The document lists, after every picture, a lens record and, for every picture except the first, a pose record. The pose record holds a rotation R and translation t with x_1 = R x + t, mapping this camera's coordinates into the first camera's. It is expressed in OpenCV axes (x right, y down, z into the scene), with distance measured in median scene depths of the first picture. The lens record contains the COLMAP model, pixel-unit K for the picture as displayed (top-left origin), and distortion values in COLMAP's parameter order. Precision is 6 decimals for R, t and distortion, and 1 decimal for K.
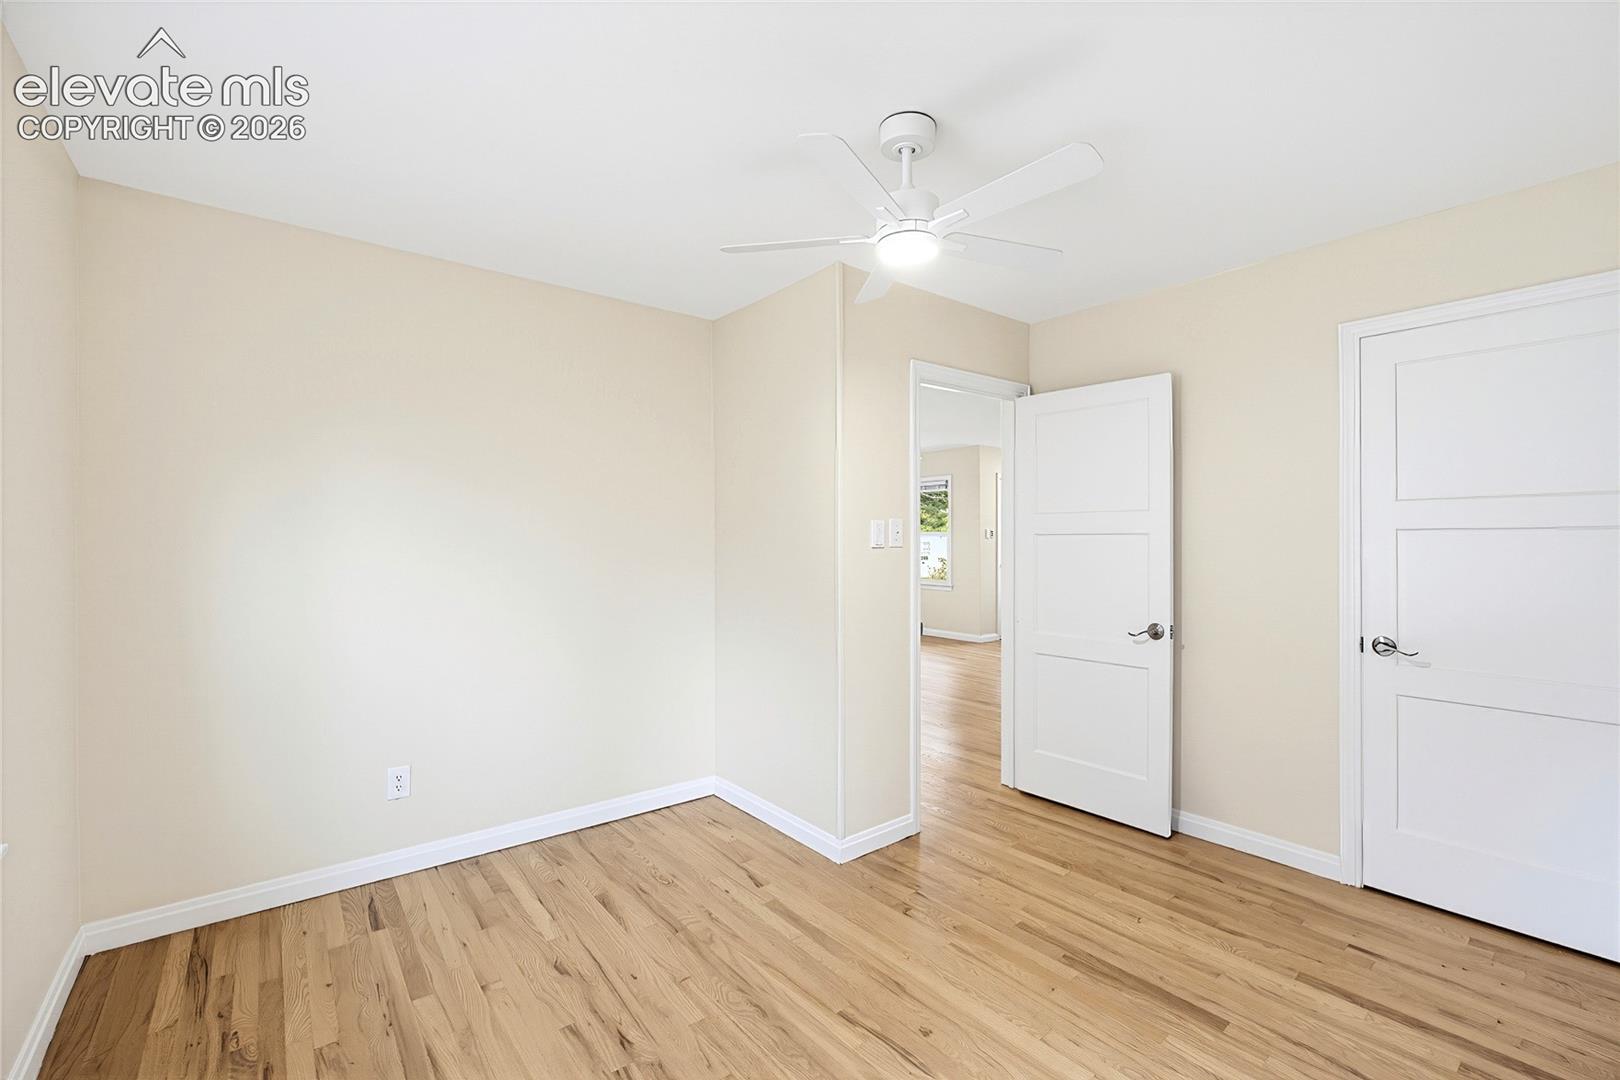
lens RADIAL K [[687.7, 0, 810.0], [0, 687.7, 540.0], [0, 0, 1]] dist [-0.018231, 0.006175]
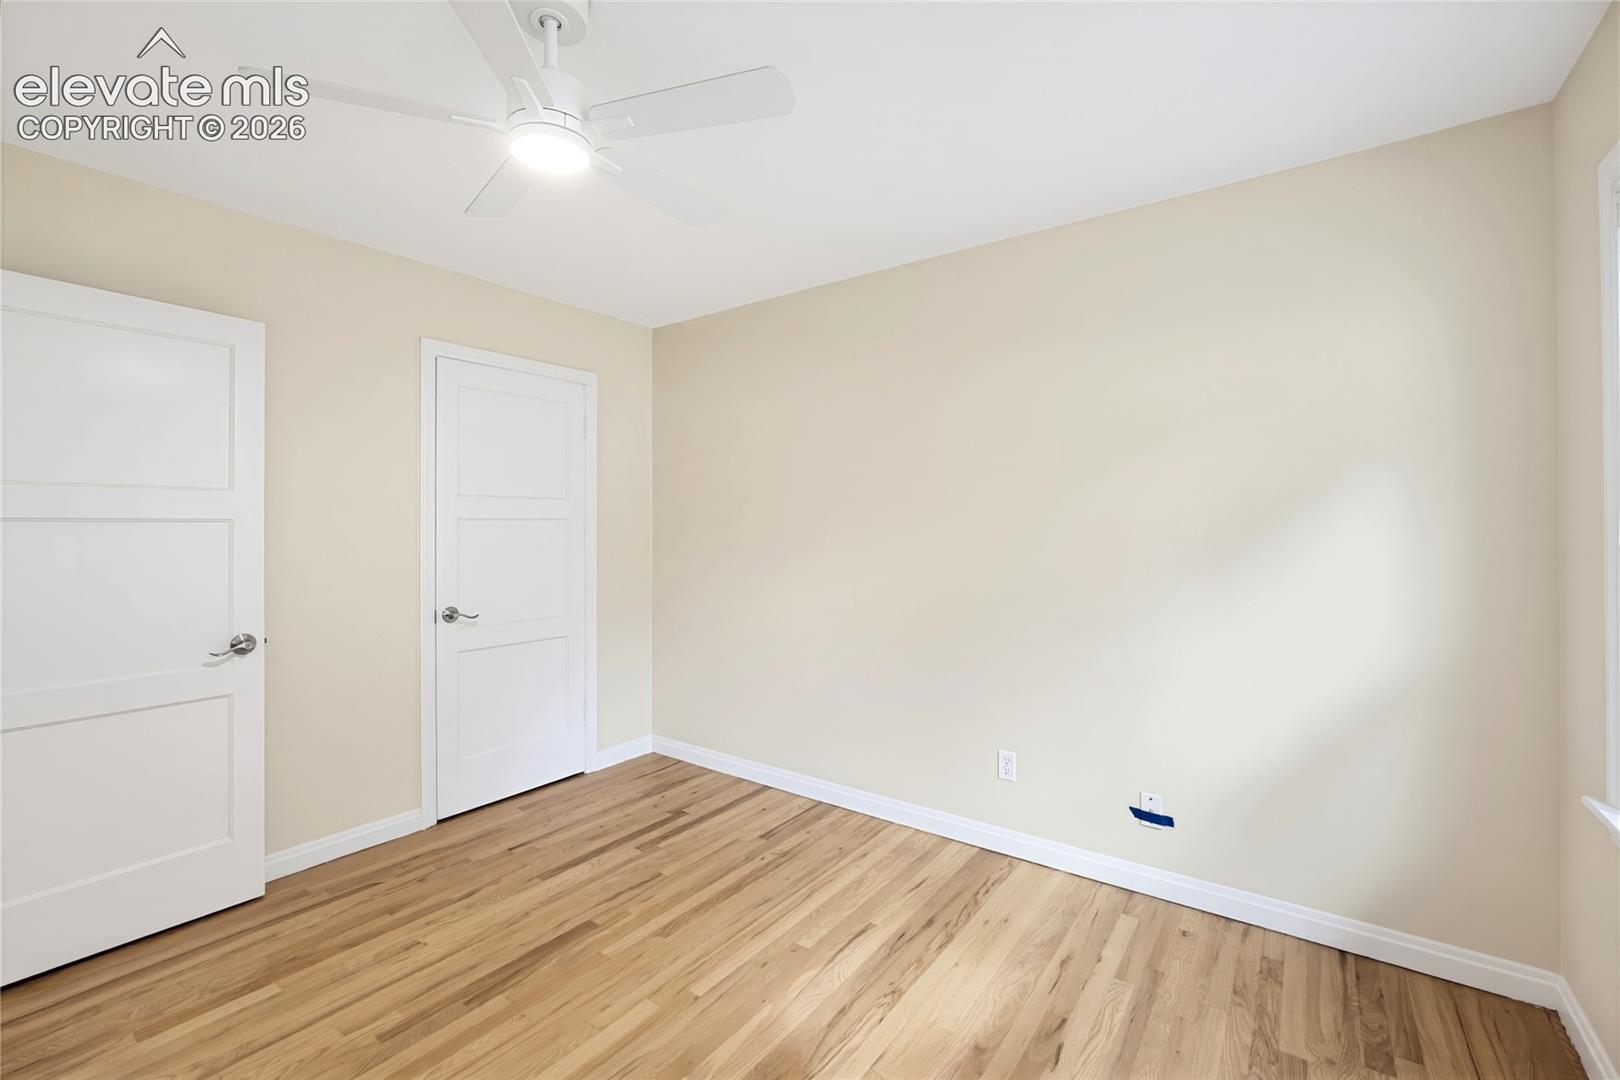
lens RADIAL K [[683.0, 0, 811.7], [0, 683.0, 525.4], [0, 0, 1]] dist [-0.010004, 0.000495]
pose [[-0.244120, 0.003013, 0.969740, -0.496481], [0.007450, 0.999971, -0.001231, 0.003000], [-0.969717, 0.006925, -0.244135, 0.671798]]
